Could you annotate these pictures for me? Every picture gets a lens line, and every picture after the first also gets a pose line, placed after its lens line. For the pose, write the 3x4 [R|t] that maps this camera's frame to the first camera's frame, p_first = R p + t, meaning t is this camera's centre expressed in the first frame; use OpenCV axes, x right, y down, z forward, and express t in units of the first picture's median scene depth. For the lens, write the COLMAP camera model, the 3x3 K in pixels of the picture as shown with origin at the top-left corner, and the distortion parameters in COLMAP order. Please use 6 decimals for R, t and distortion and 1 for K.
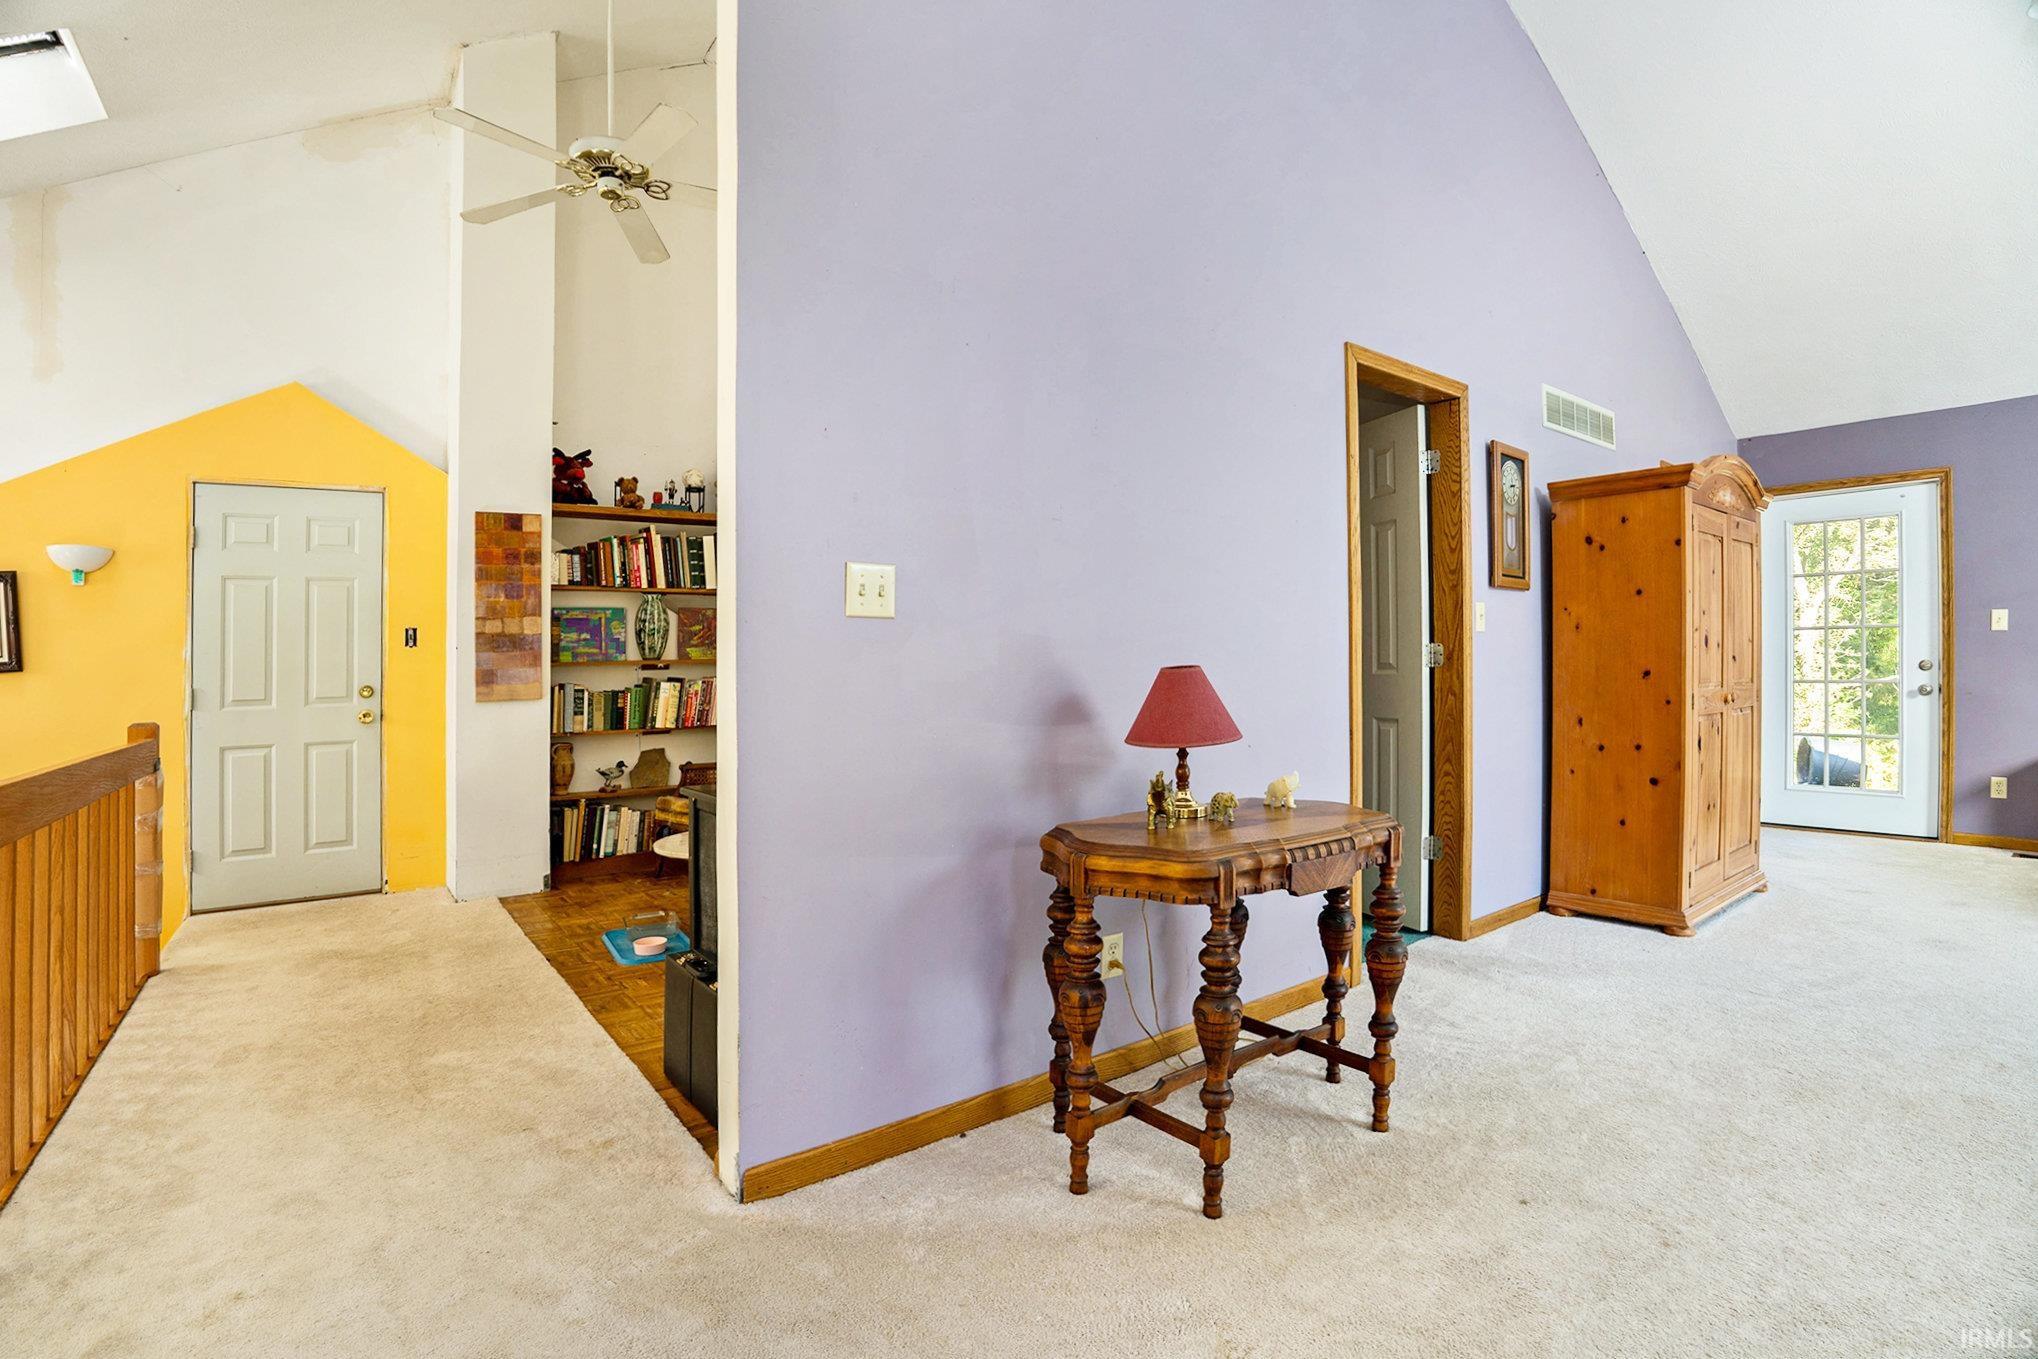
lens RADIAL K [[974.8, 0, 1009.3], [0, 974.8, 669.0], [0, 0, 1]] dist [-0.038970, 0.001011]
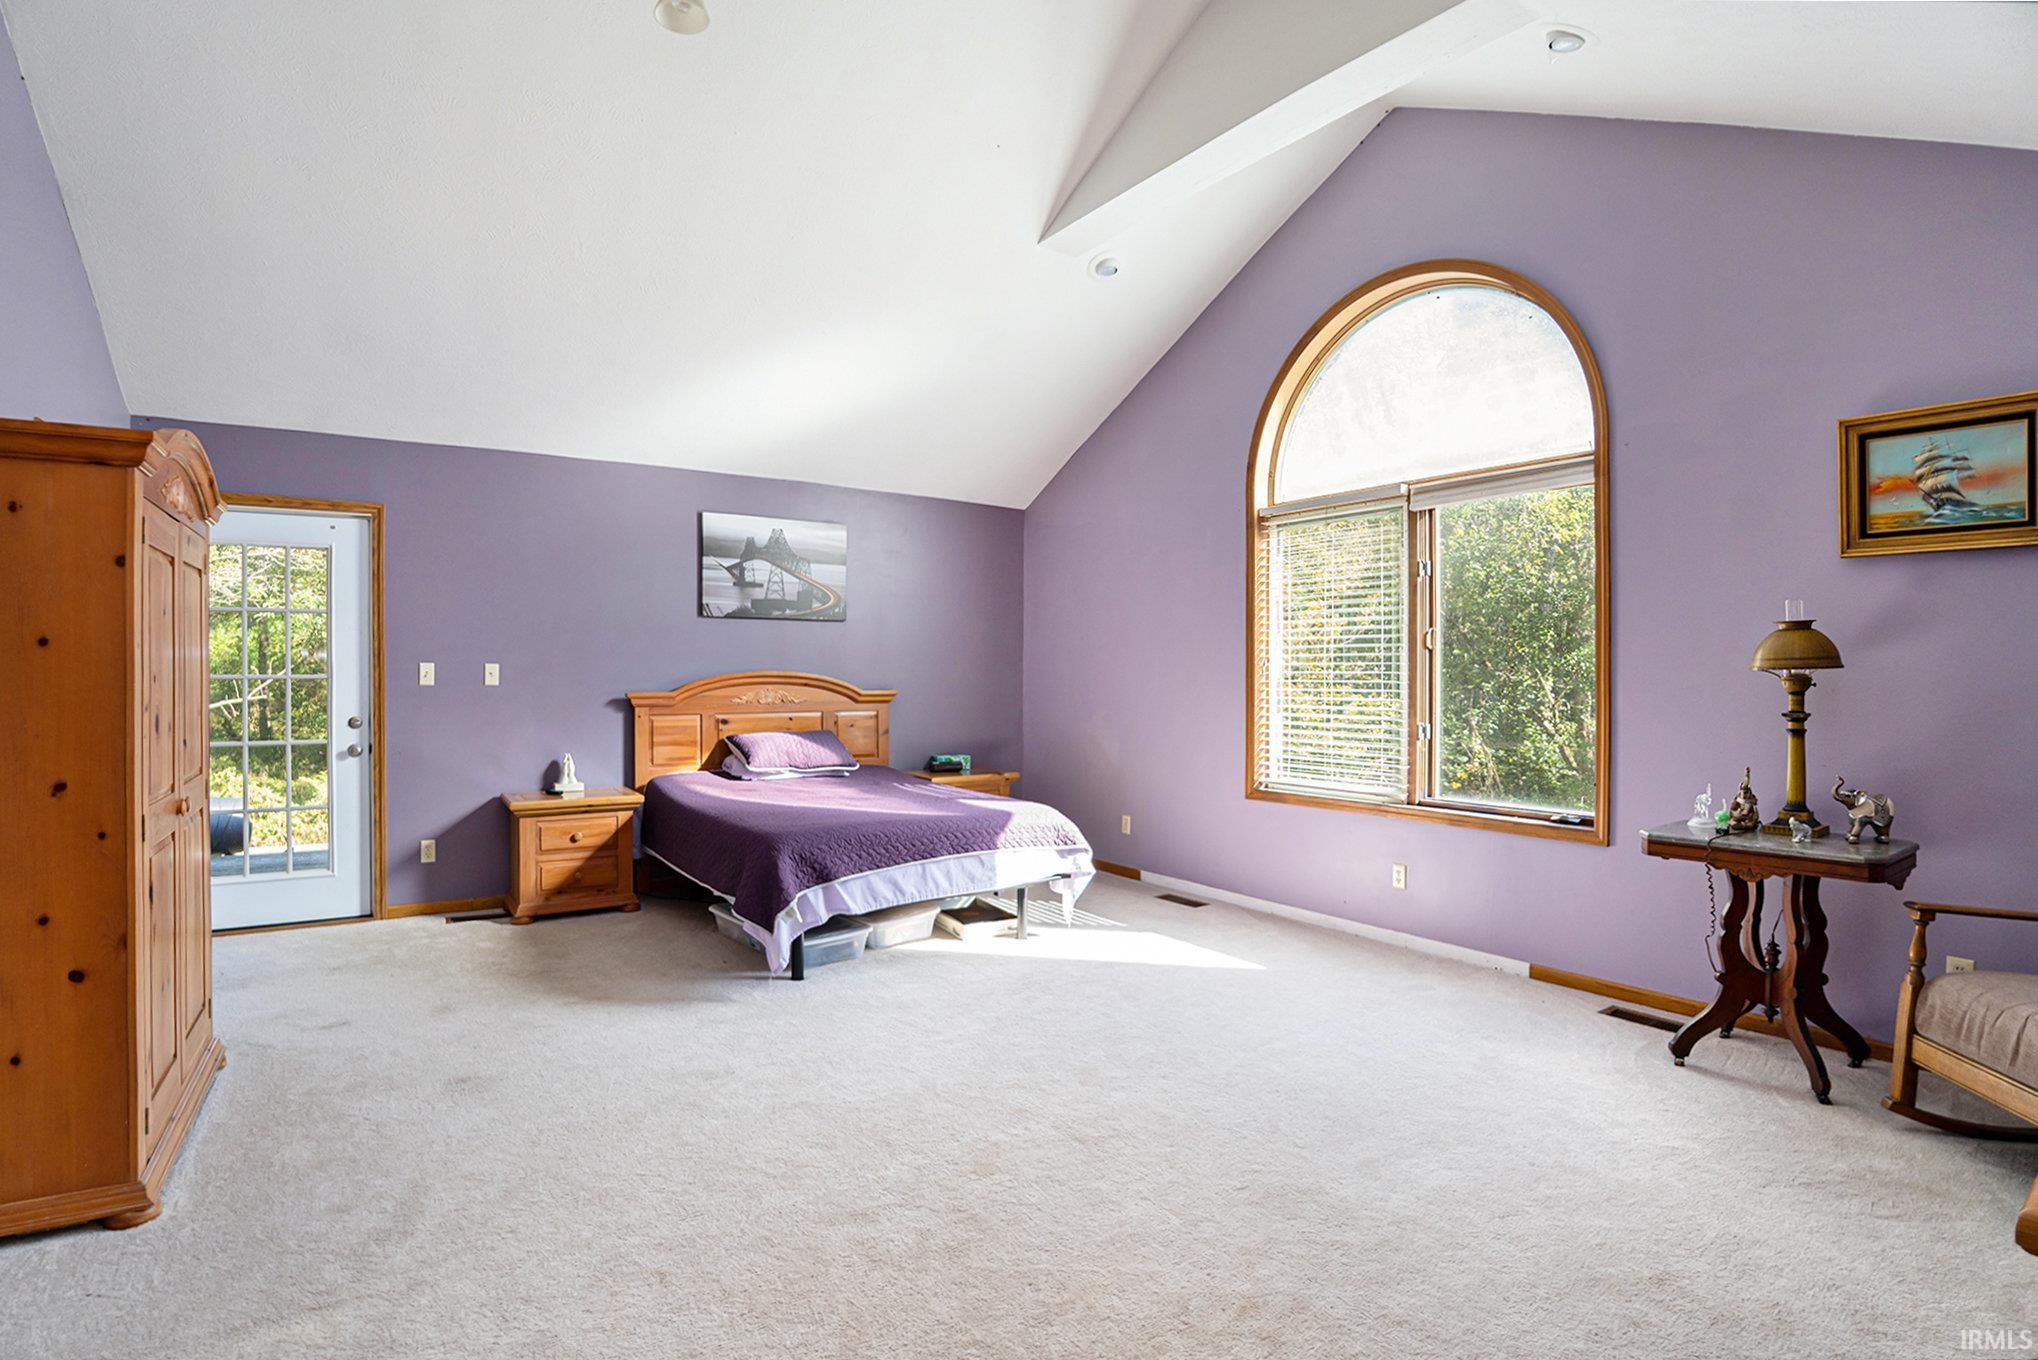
lens RADIAL K [[974.8, 0, 1007.3], [0, 974.8, 683.8], [0, 0, 1]] dist [-0.038970, 0.001011]
pose [[0.086059, -0.003485, 0.996284, 0.138262], [-0.004846, 0.999981, 0.003917, -0.050383], [-0.996278, -0.005165, 0.086040, 0.330945]]
